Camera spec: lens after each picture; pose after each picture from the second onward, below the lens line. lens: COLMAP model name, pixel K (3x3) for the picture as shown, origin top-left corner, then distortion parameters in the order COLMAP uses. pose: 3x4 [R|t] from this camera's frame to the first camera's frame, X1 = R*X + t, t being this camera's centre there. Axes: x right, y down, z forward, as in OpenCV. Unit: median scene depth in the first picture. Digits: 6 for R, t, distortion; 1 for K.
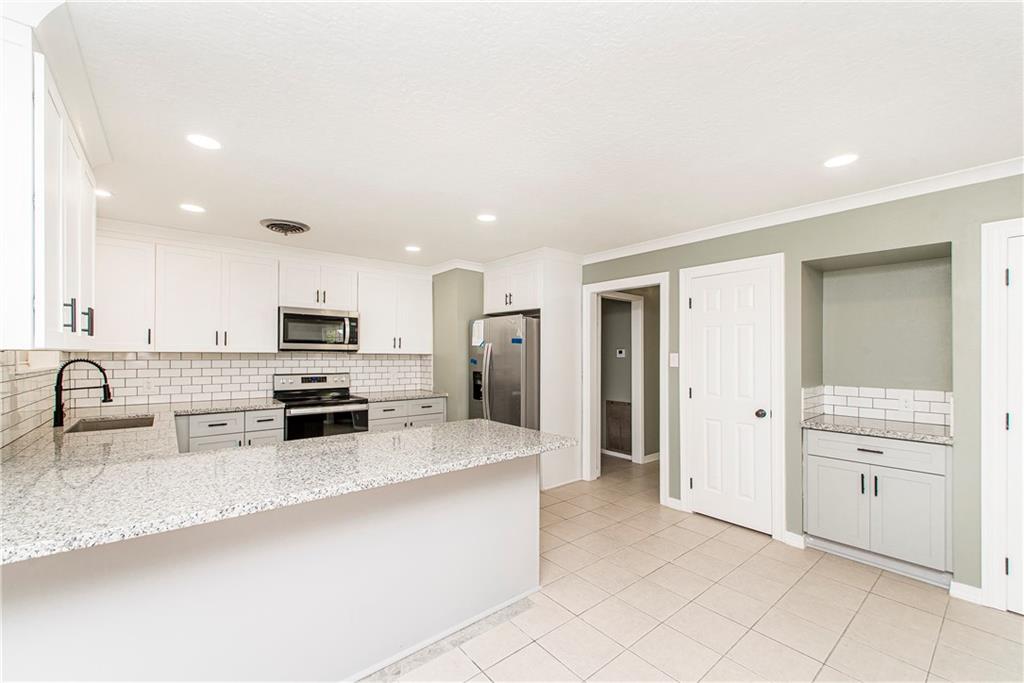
lens RADIAL K [[420.1, 0, 526.4], [0, 420.1, 356.5], [0, 0, 1]] dist [0.012641, -0.002501]
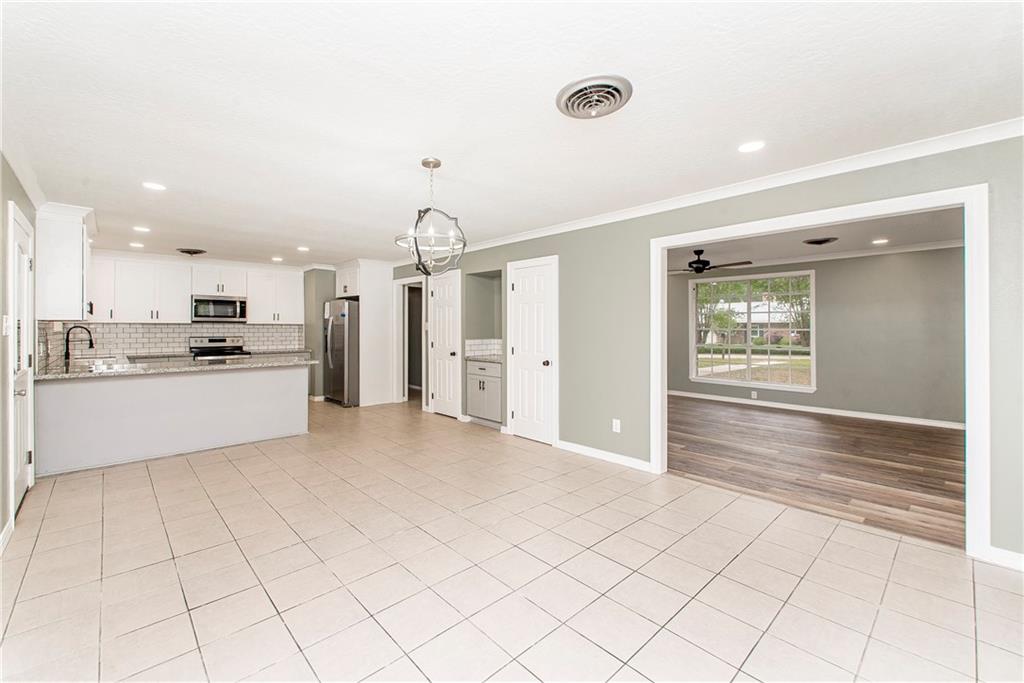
lens RADIAL K [[420.1, 0, 503.9], [0, 420.1, 326.6], [0, 0, 1]] dist [0.012641, -0.002501]
pose [[0.999119, -0.006074, 0.041530, 0.520886], [0.006207, 0.999976, -0.003082, 0.015195], [-0.041510, 0.003337, 0.999133, -0.645906]]
